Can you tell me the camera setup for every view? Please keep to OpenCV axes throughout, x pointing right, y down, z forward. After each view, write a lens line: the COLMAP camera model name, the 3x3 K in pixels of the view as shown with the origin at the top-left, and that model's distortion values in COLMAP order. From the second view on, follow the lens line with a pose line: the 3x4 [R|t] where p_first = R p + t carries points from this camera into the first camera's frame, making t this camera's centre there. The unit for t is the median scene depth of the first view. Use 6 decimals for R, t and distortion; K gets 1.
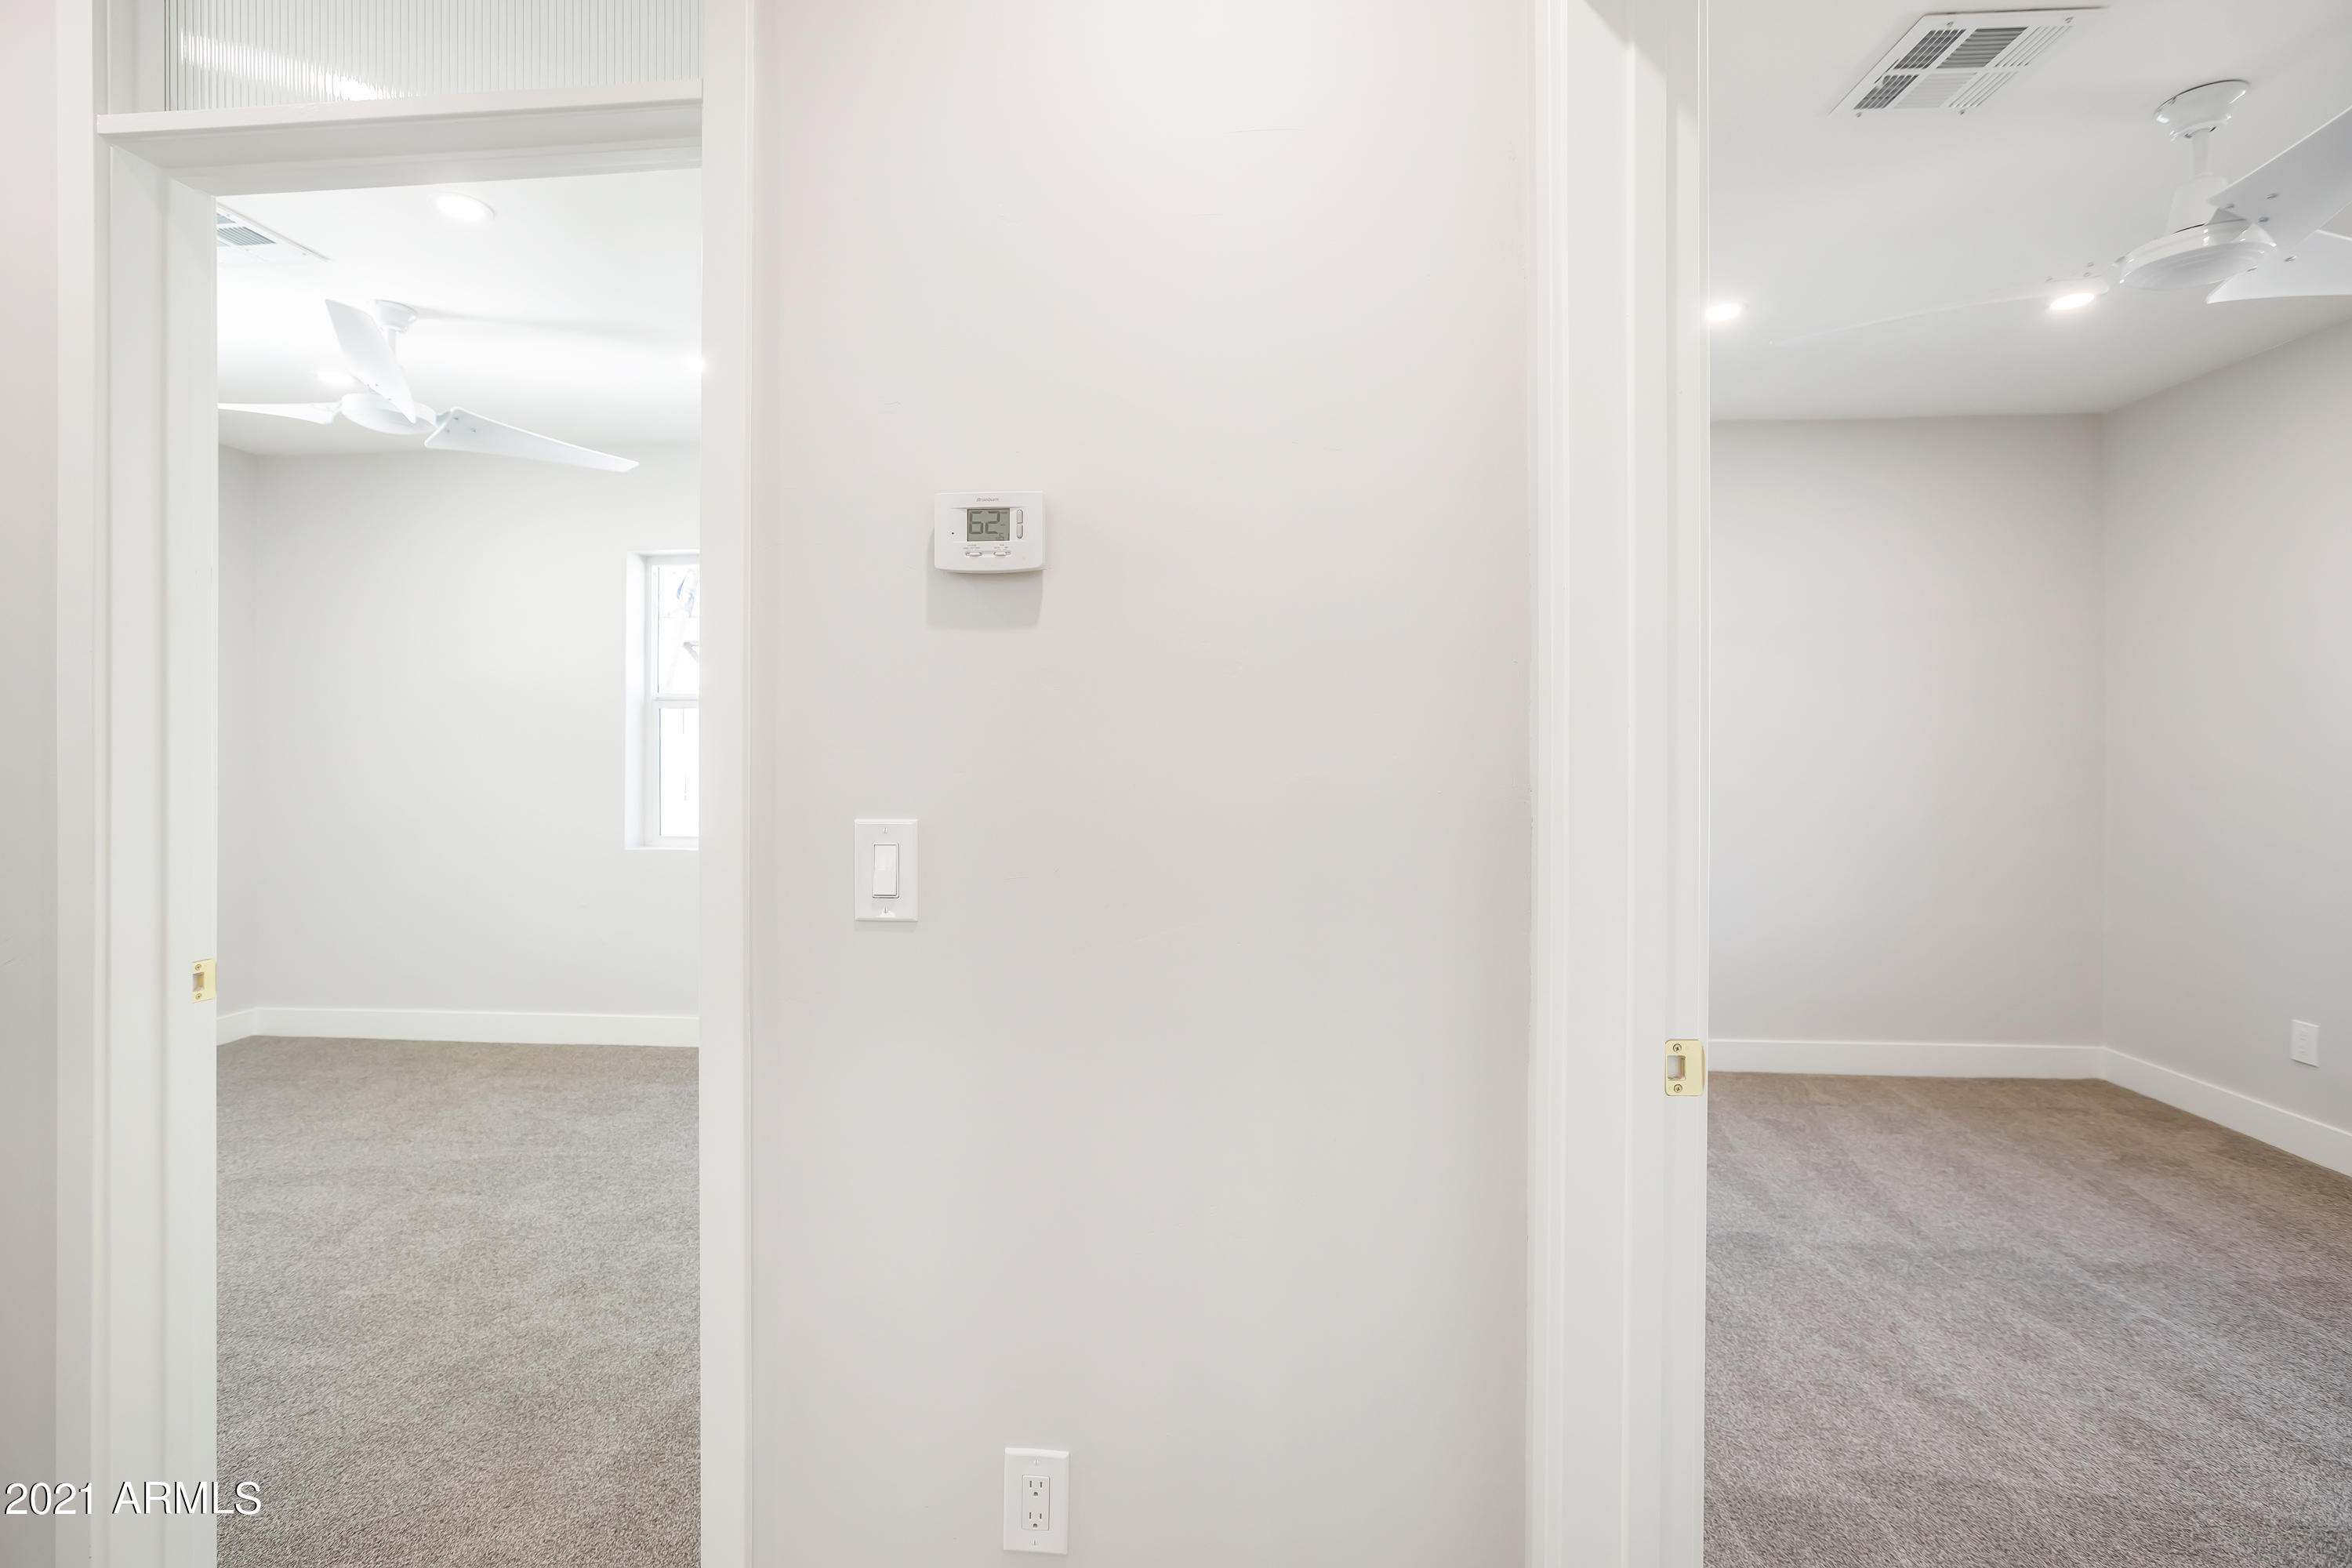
lens RADIAL K [[1076.3, 0, 1166.1], [0, 1076.3, 762.1], [0, 0, 1]] dist [-0.000436, 0.000266]
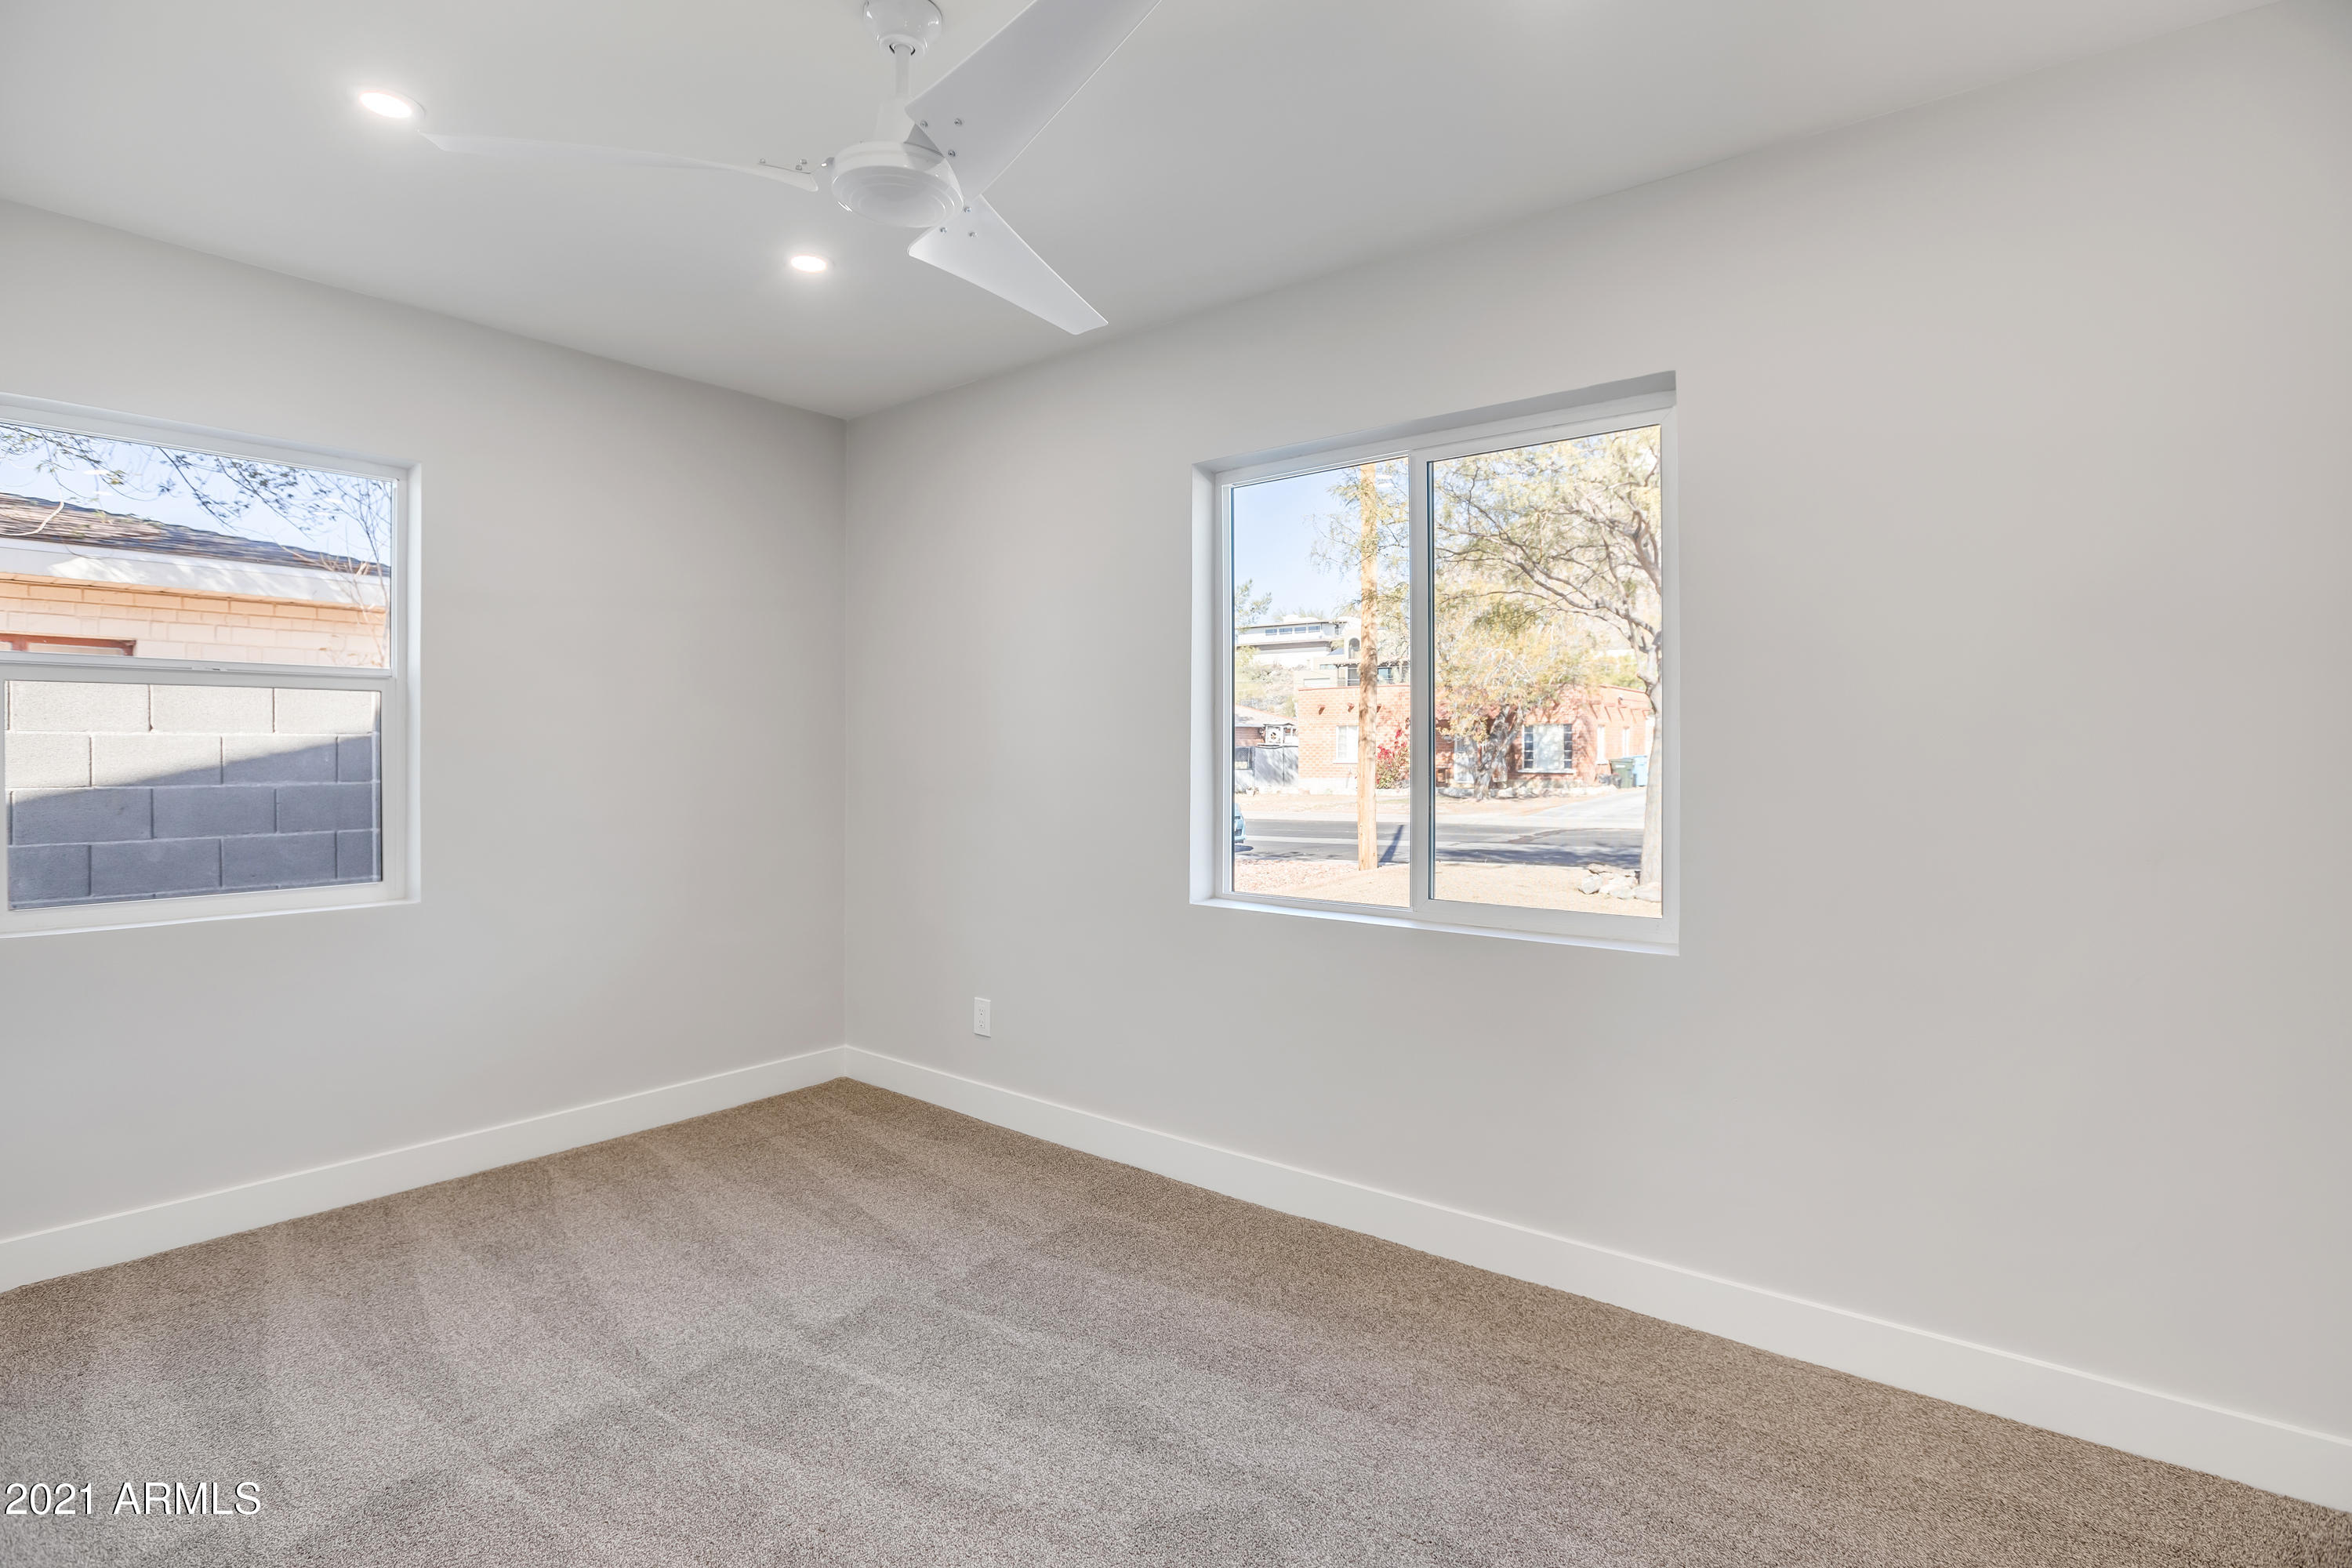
lens RADIAL K [[1109.5, 0, 1157.8], [0, 1109.5, 757.0], [0, 0, 1]] dist [-0.052781, 0.013523]
pose [[0.564826, 0.002189, 0.825207, 0.257042], [0.000830, 0.999994, -0.003220, -0.005502], [-0.825209, 0.002504, 0.564821, 0.242611]]
